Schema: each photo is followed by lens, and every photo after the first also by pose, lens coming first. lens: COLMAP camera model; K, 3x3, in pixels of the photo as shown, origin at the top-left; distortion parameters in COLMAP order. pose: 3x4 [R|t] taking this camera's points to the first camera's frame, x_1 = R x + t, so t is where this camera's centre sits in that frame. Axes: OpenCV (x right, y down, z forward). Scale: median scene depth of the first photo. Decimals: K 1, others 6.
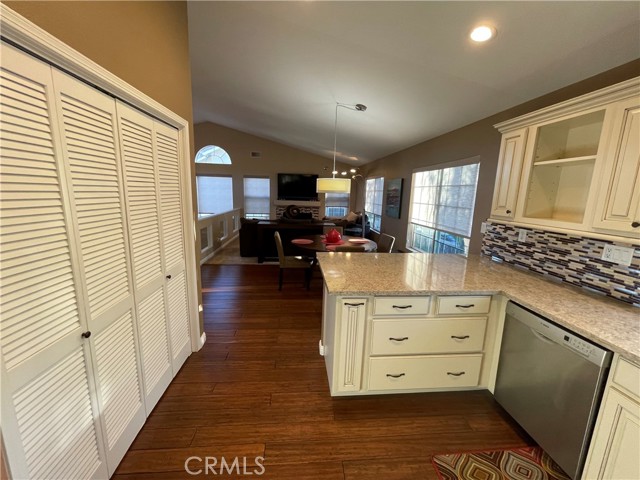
lens RADIAL K [[262.7, 0, 317.4], [0, 262.7, 240.0], [0, 0, 1]] dist [-0.000749, -0.000341]
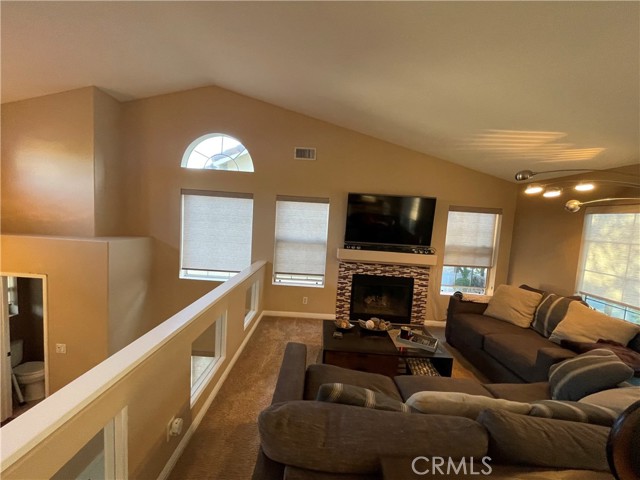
lens RADIAL K [[262.7, 0, 319.0], [0, 262.7, 237.9], [0, 0, 1]] dist [-0.000749, -0.000341]
pose [[0.993315, 0.043900, -0.106764, -0.127356], [-0.053553, 0.994564, -0.089297, -0.110861], [0.102264, 0.094417, 0.990266, 0.457896]]
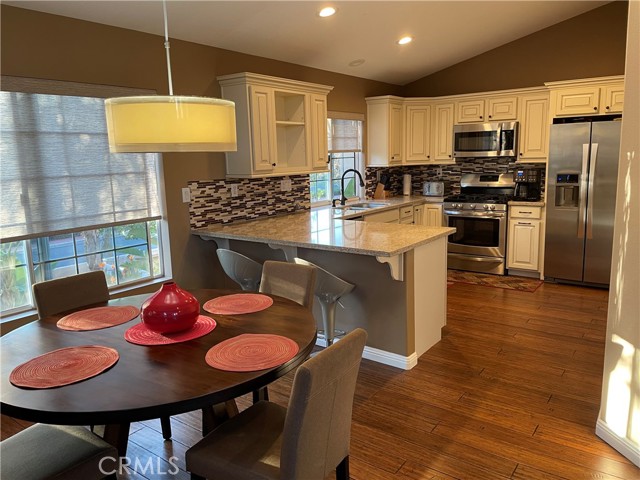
lens RADIAL K [[487.4, 0, 320.8], [0, 487.4, 238.7], [0, 0, 1]] dist [0.064922, -0.061577]
pose [[-0.756323, -0.114570, 0.644088, -0.770288], [0.127701, 0.939750, 0.317116, -0.445739], [-0.641614, 0.322092, -0.696124, 2.453121]]
